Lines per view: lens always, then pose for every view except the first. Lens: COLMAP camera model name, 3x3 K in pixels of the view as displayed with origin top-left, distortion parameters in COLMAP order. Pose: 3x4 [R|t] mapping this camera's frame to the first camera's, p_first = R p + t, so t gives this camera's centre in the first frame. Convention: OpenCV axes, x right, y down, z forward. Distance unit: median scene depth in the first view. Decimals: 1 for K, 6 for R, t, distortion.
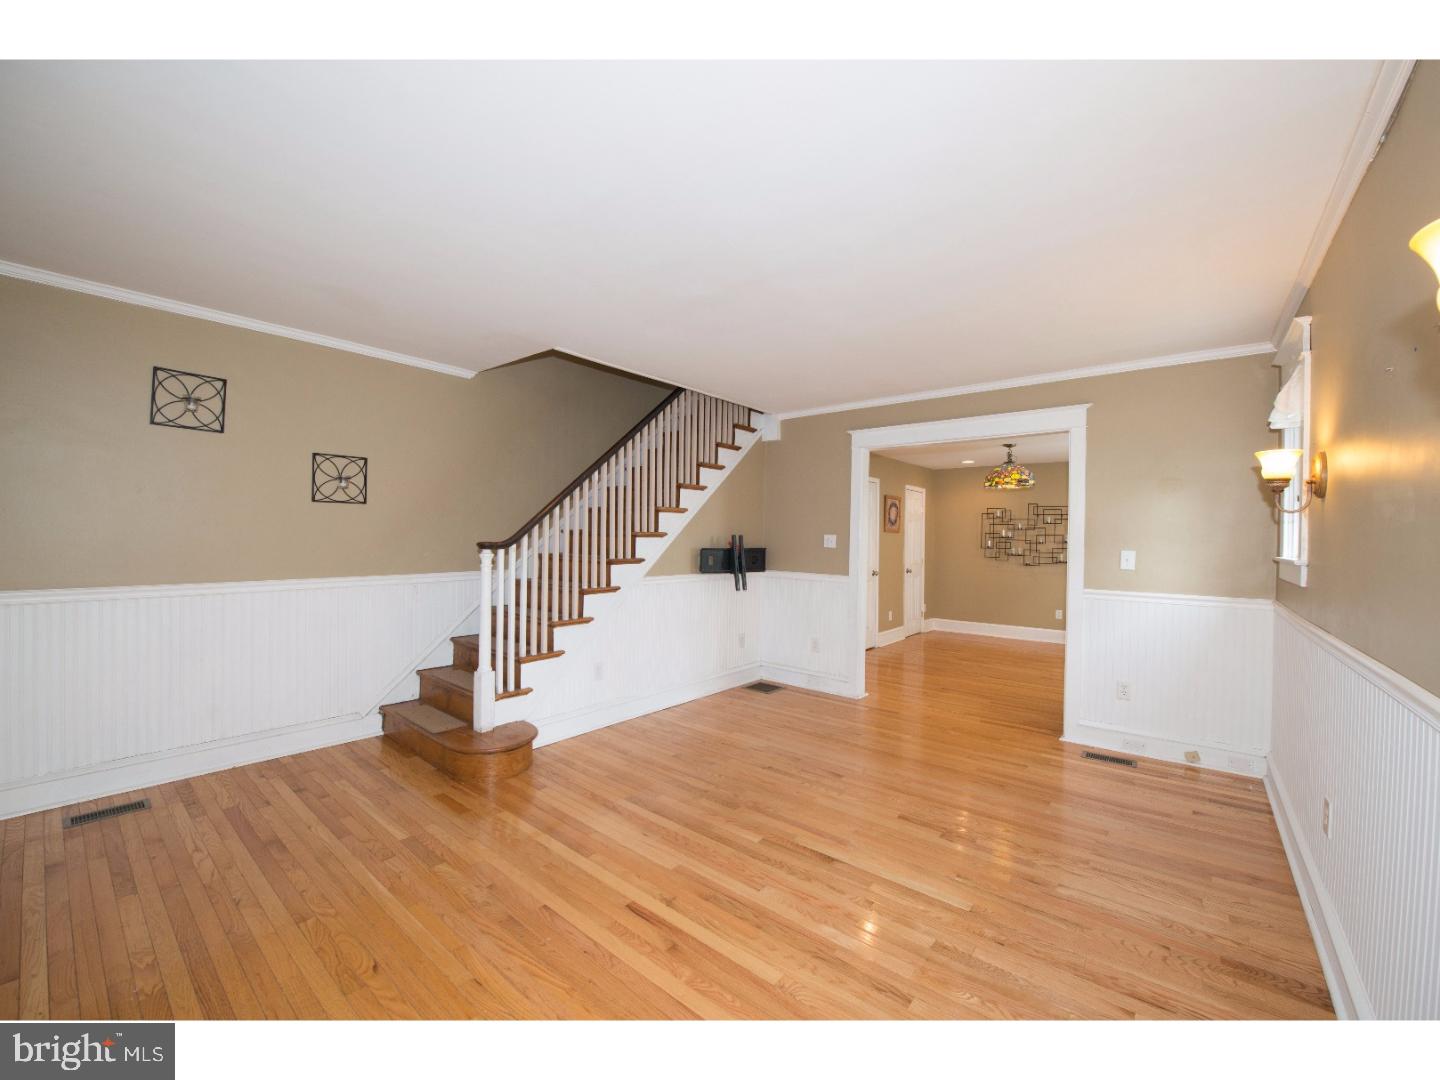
lens RADIAL K [[570.2, 0, 727.5], [0, 570.2, 535.7], [0, 0, 1]] dist [-0.023601, 0.000075]
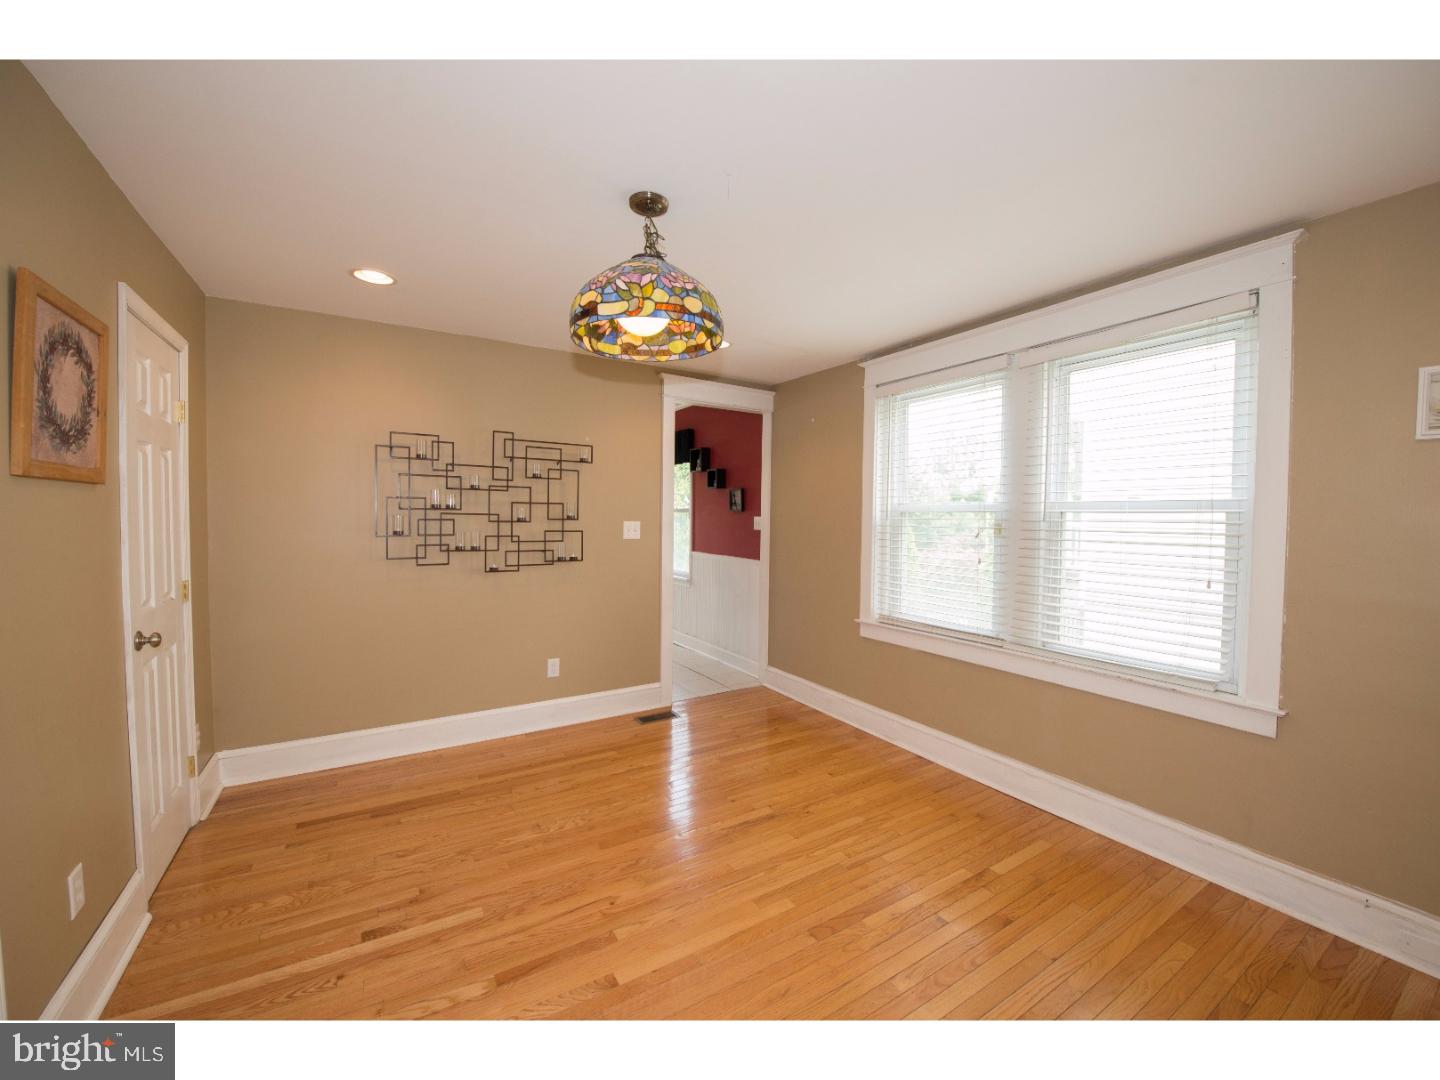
lens RADIAL K [[570.2, 0, 727.5], [0, 570.2, 535.7], [0, 0, 1]] dist [-0.023601, 0.000075]
pose [[0.326535, -0.048240, 0.943953, 0.176917], [-0.004736, 0.998601, 0.052671, 0.000367], [-0.945173, -0.021669, 0.325849, 0.692593]]
